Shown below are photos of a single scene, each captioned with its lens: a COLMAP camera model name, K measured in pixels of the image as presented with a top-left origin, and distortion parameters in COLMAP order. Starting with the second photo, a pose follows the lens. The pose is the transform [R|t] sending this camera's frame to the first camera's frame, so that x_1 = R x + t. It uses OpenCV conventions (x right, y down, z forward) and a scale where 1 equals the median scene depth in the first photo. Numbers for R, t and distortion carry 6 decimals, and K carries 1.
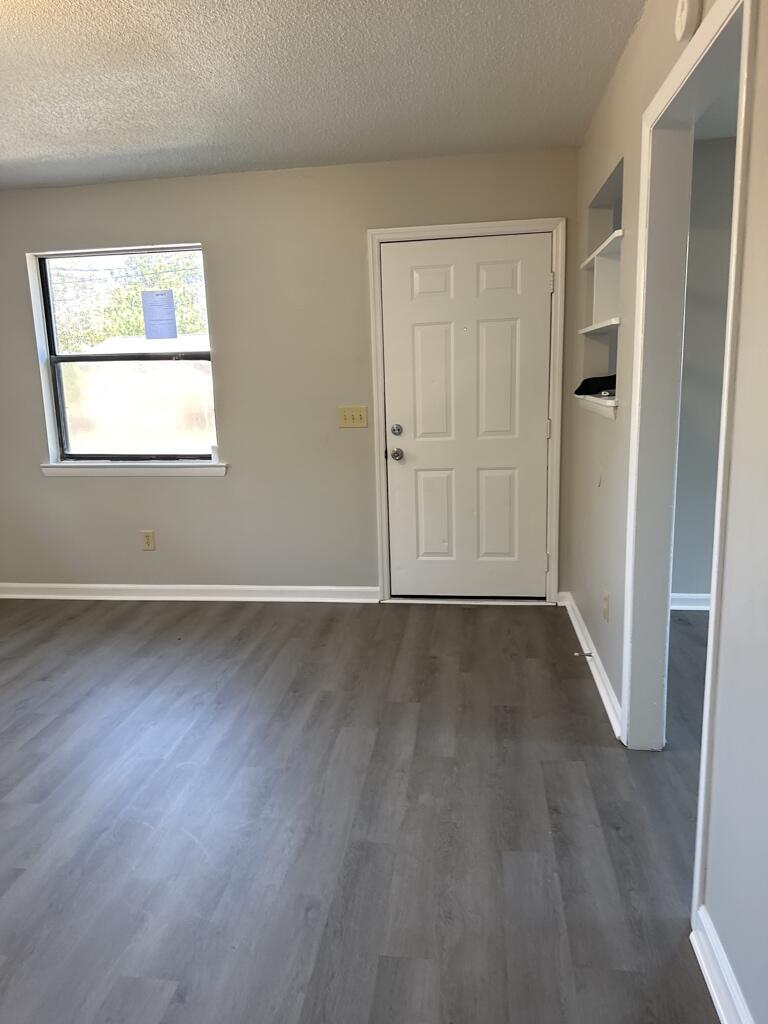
lens RADIAL K [[723.0, 0, 373.4], [0, 723.0, 529.3], [0, 0, 1]] dist [0.061370, -0.073370]
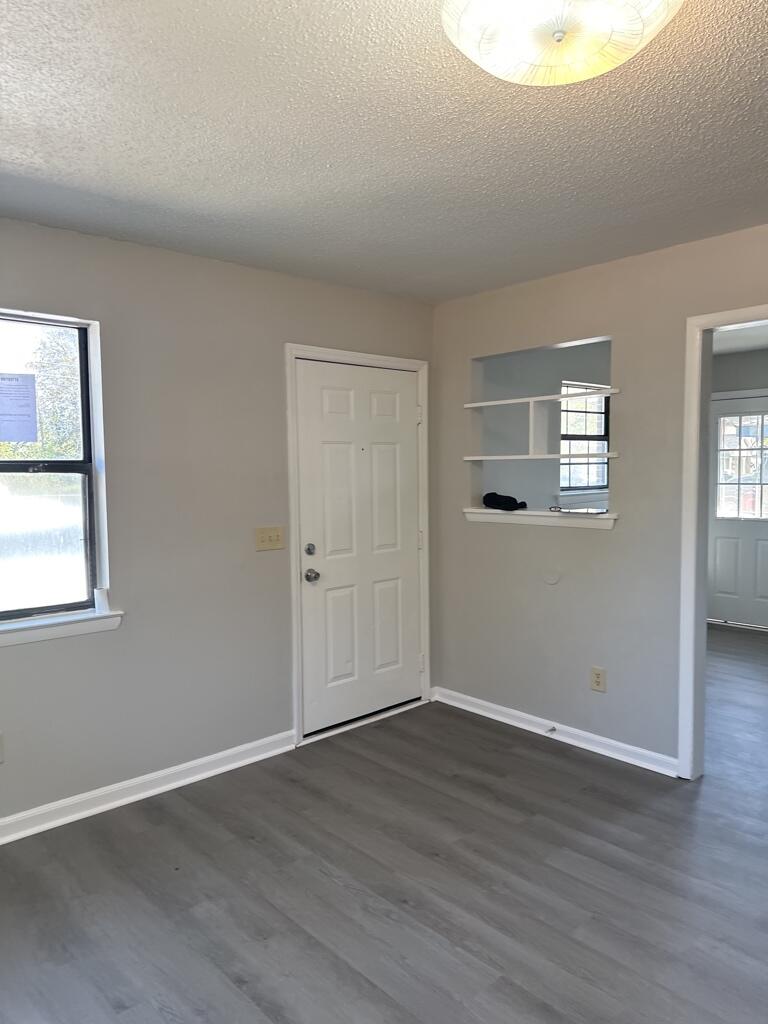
lens RADIAL K [[723.0, 0, 382.2], [0, 723.0, 512.0], [0, 0, 1]] dist [0.061370, -0.073370]
pose [[0.626250, -0.022577, 0.779296, -0.630862], [0.155645, 0.983079, -0.096598, -0.079924], [-0.763928, 0.181788, 0.619166, 0.341135]]
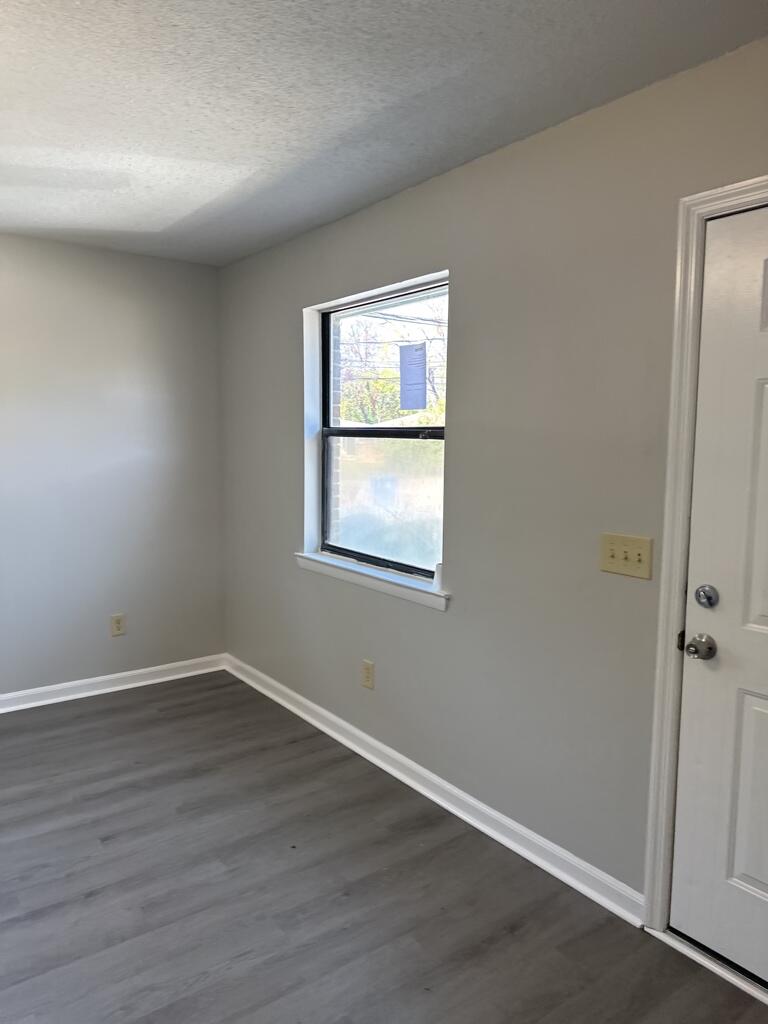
lens RADIAL K [[723.0, 0, 363.9], [0, 723.0, 520.4], [0, 0, 1]] dist [0.061370, -0.073370]
pose [[0.699036, 0.115584, -0.705684, 0.206361], [-0.182094, 0.983091, -0.019358, -0.135222], [0.691513, 0.142033, 0.708263, 0.495144]]
